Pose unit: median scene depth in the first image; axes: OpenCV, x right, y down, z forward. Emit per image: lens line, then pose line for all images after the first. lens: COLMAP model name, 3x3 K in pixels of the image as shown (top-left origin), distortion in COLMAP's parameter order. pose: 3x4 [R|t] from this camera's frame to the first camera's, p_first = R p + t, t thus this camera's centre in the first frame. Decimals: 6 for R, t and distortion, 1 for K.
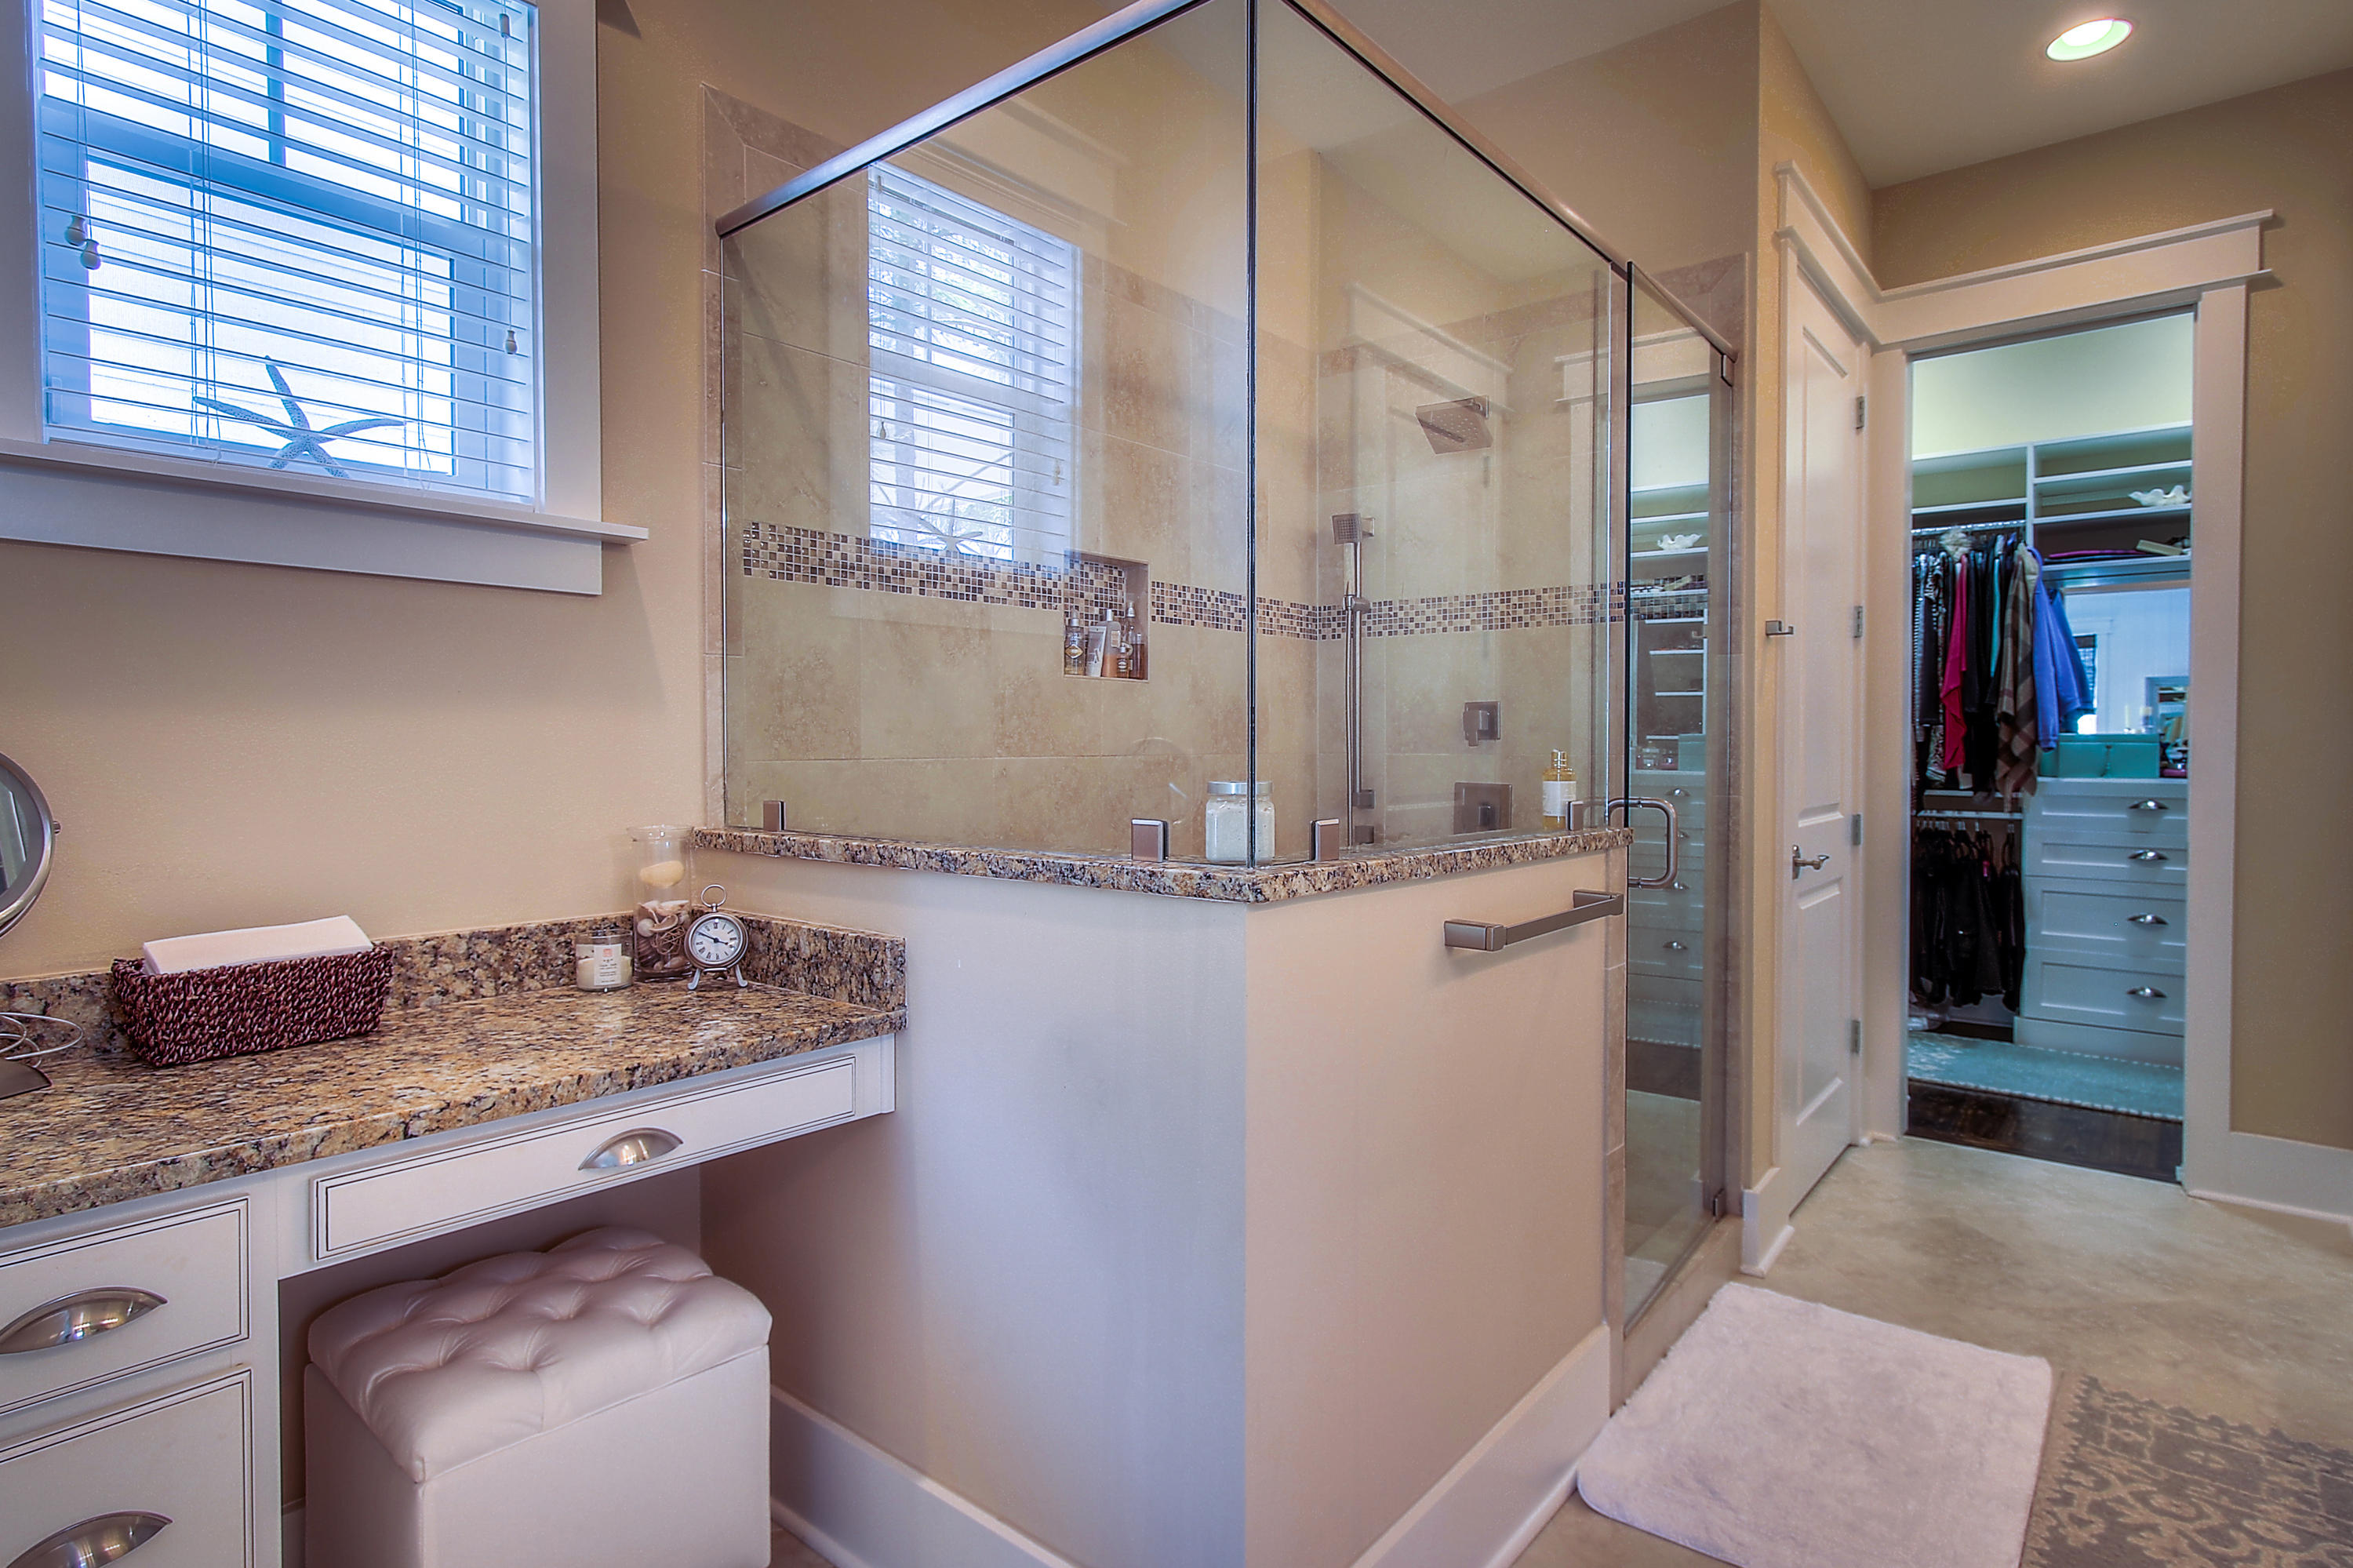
lens RADIAL K [[1238.1, 0, 1178.0], [0, 1238.1, 765.3], [0, 0, 1]] dist [0.007310, -0.000255]
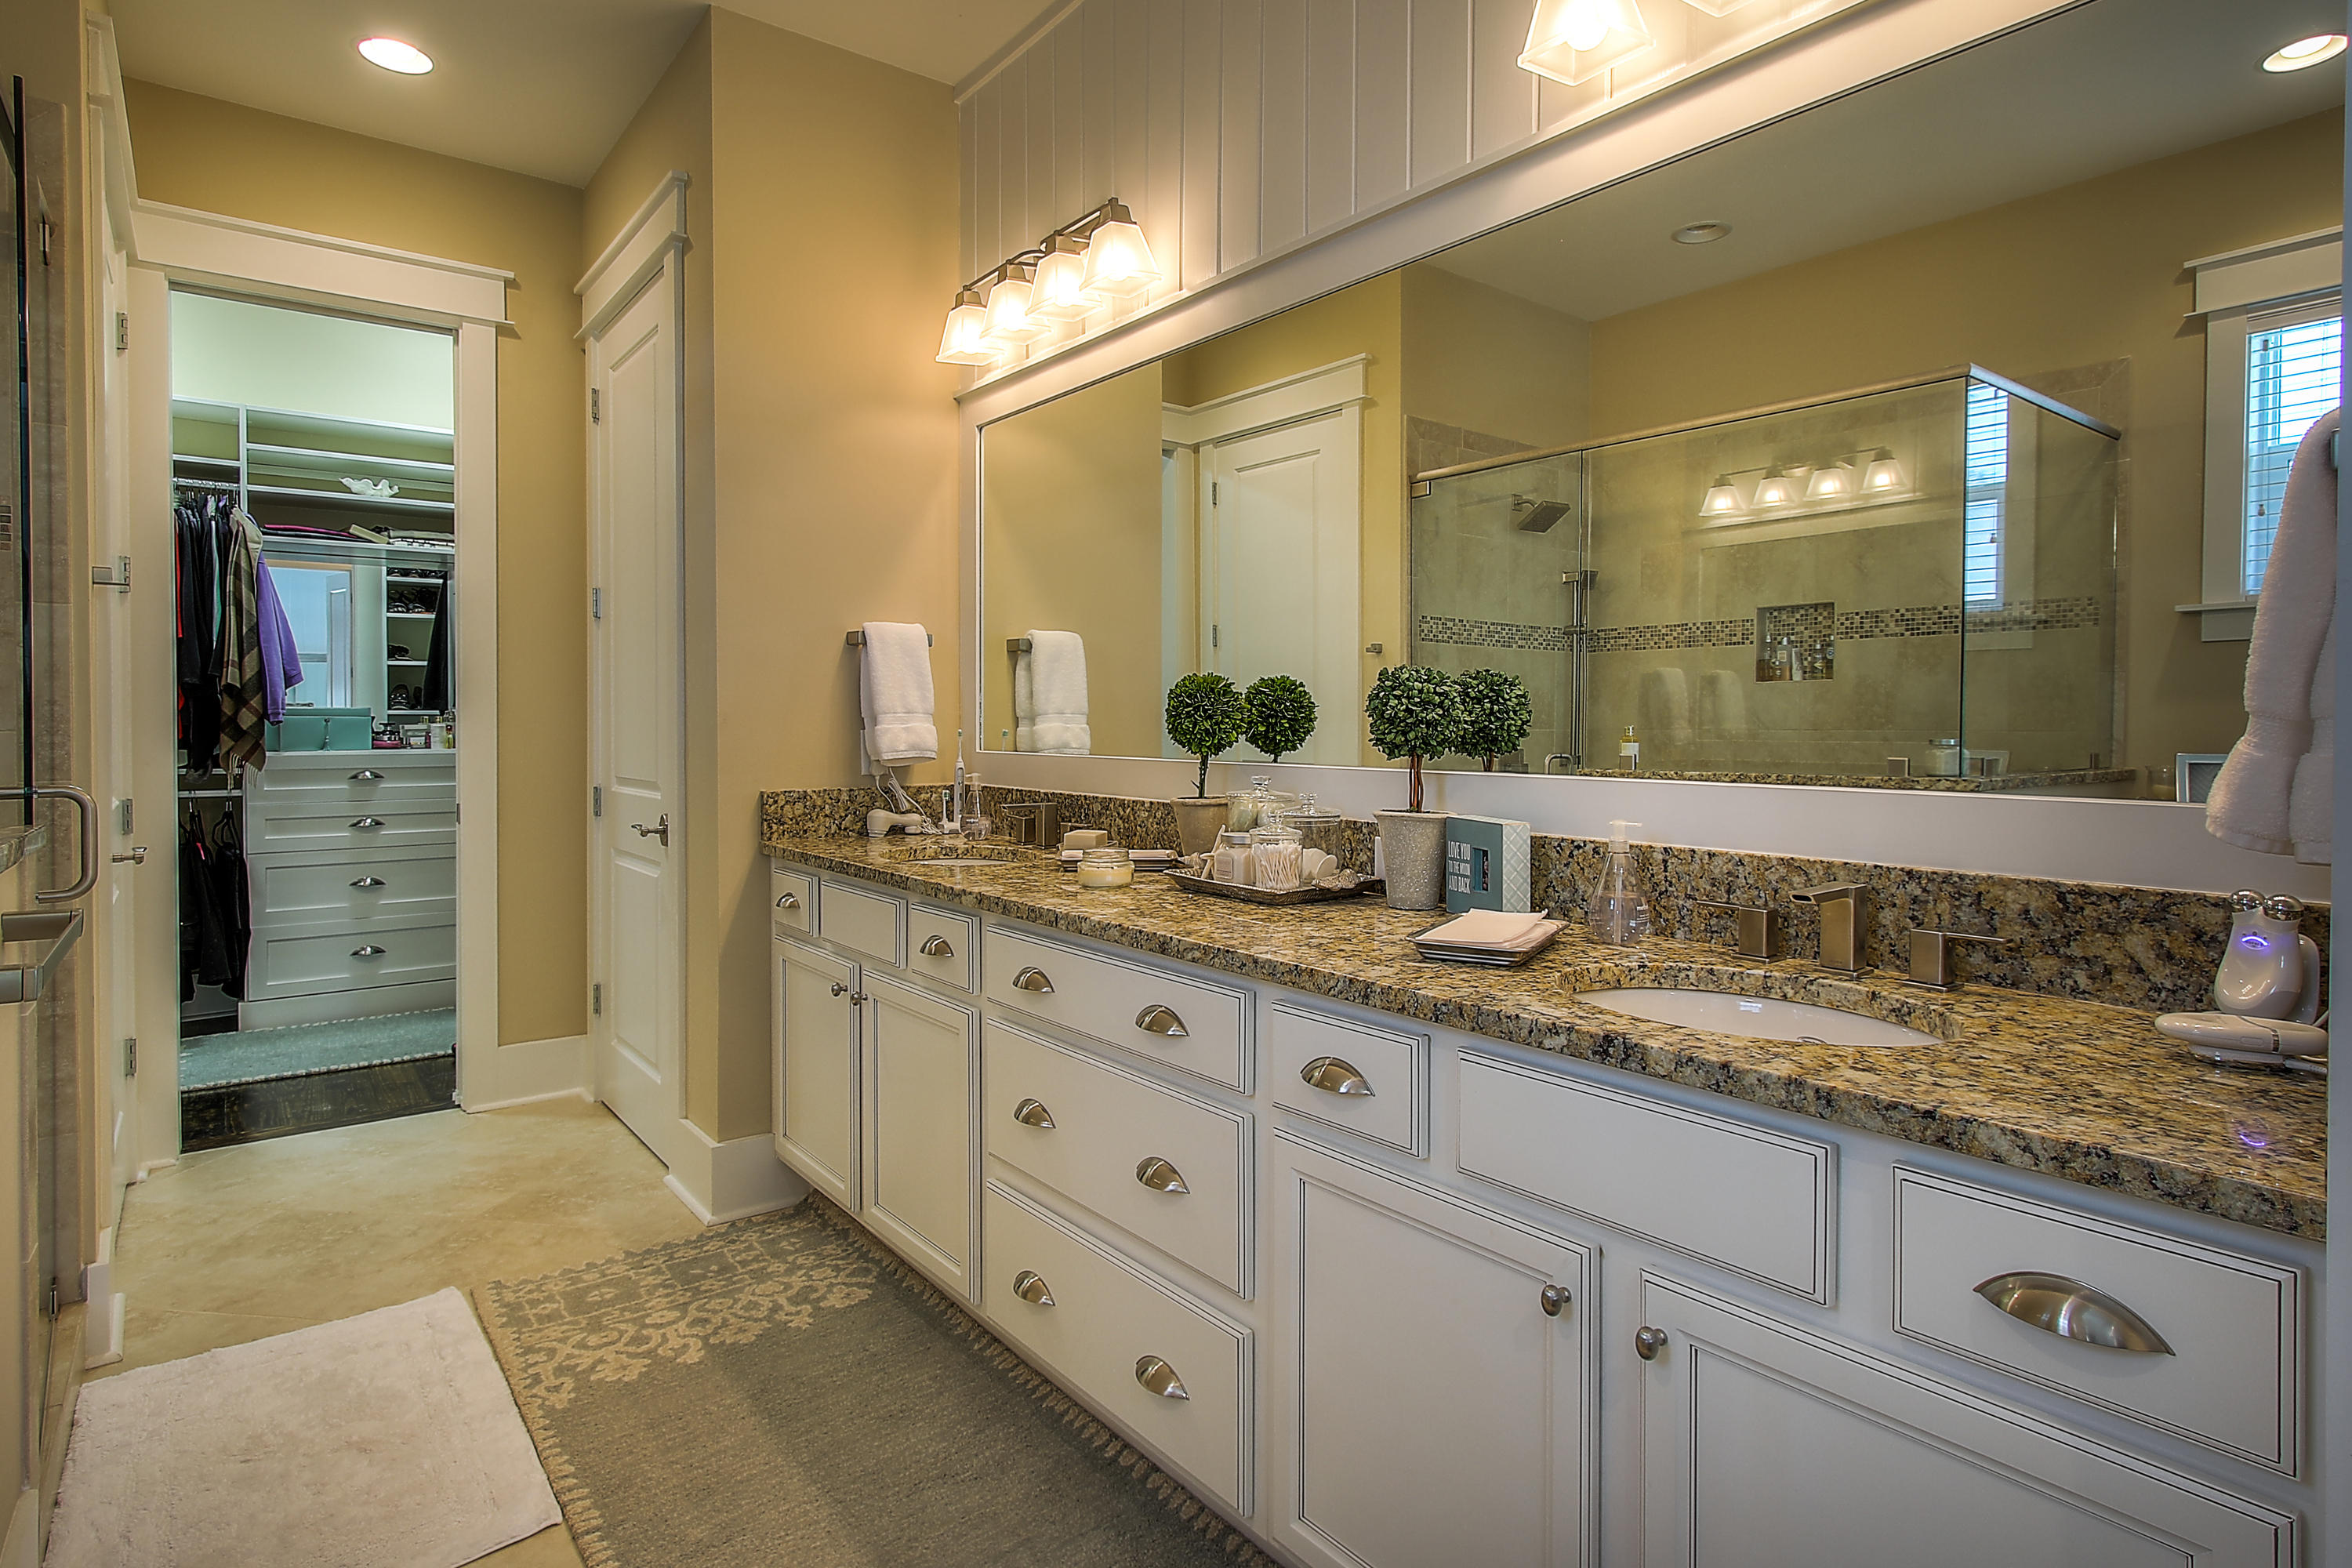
lens RADIAL K [[1237.5, 0, 1230.3], [0, 1237.5, 738.3], [0, 0, 1]] dist [0.007310, -0.000255]
pose [[0.196936, -0.015728, 0.980290, -0.178324], [0.017483, 0.999769, 0.012528, 0.000364], [-0.980260, 0.014671, 0.197166, 0.097901]]
